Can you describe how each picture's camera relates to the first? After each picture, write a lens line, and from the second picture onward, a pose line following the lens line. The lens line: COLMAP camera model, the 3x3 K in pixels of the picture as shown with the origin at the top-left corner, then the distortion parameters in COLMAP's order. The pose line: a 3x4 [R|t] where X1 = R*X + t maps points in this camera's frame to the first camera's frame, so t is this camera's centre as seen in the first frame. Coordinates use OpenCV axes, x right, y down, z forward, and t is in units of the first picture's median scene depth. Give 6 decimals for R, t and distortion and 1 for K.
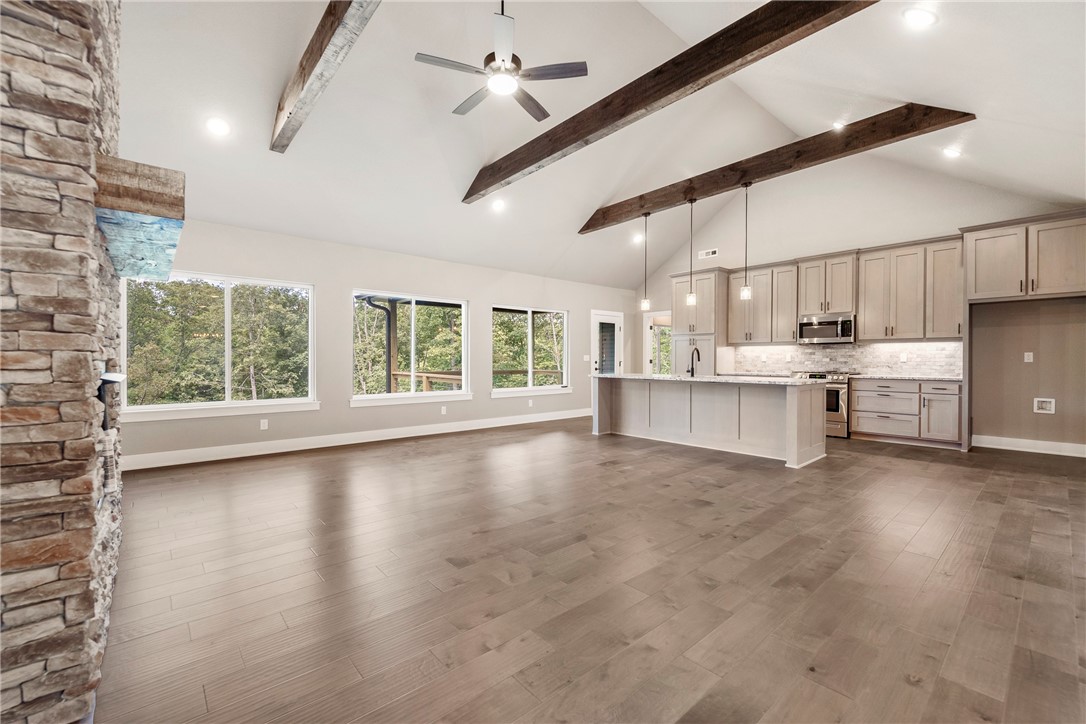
lens RADIAL K [[447.0, 0, 537.5], [0, 447.0, 364.6], [0, 0, 1]] dist [-0.002031, -0.001235]
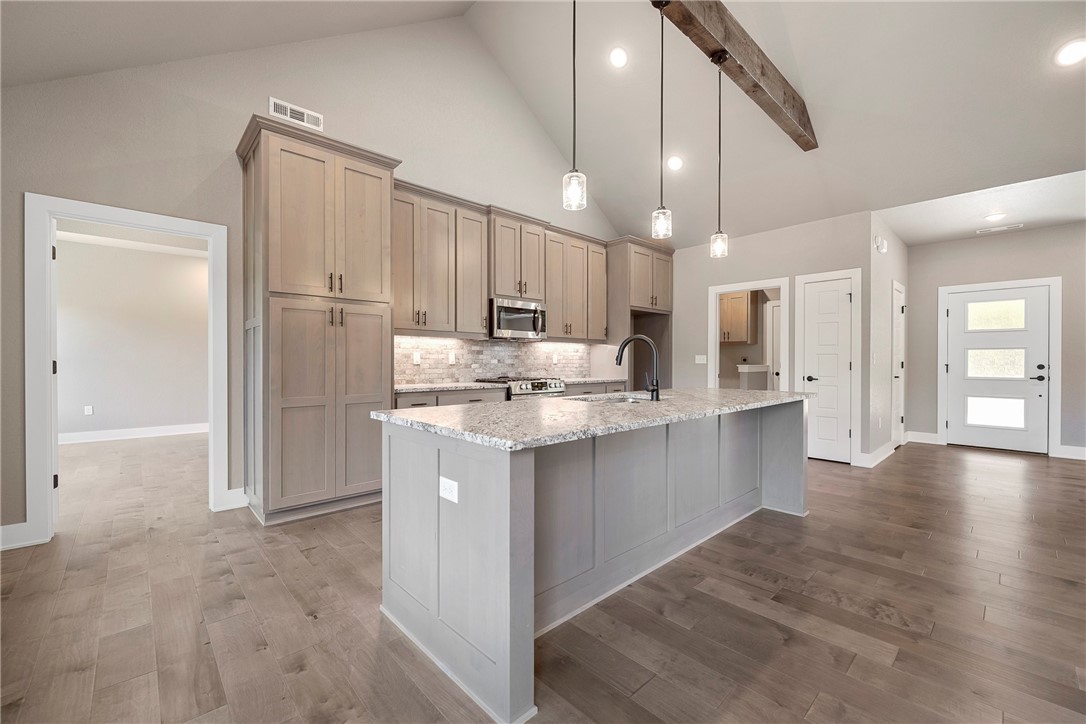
lens RADIAL K [[447.0, 0, 537.5], [0, 447.0, 364.6], [0, 0, 1]] dist [-0.002031, -0.001235]
pose [[-0.038124, -0.008545, 0.999236, -0.089951], [0.008346, 0.999926, 0.008870, -0.013823], [-0.999238, 0.008678, -0.038050, 1.143531]]
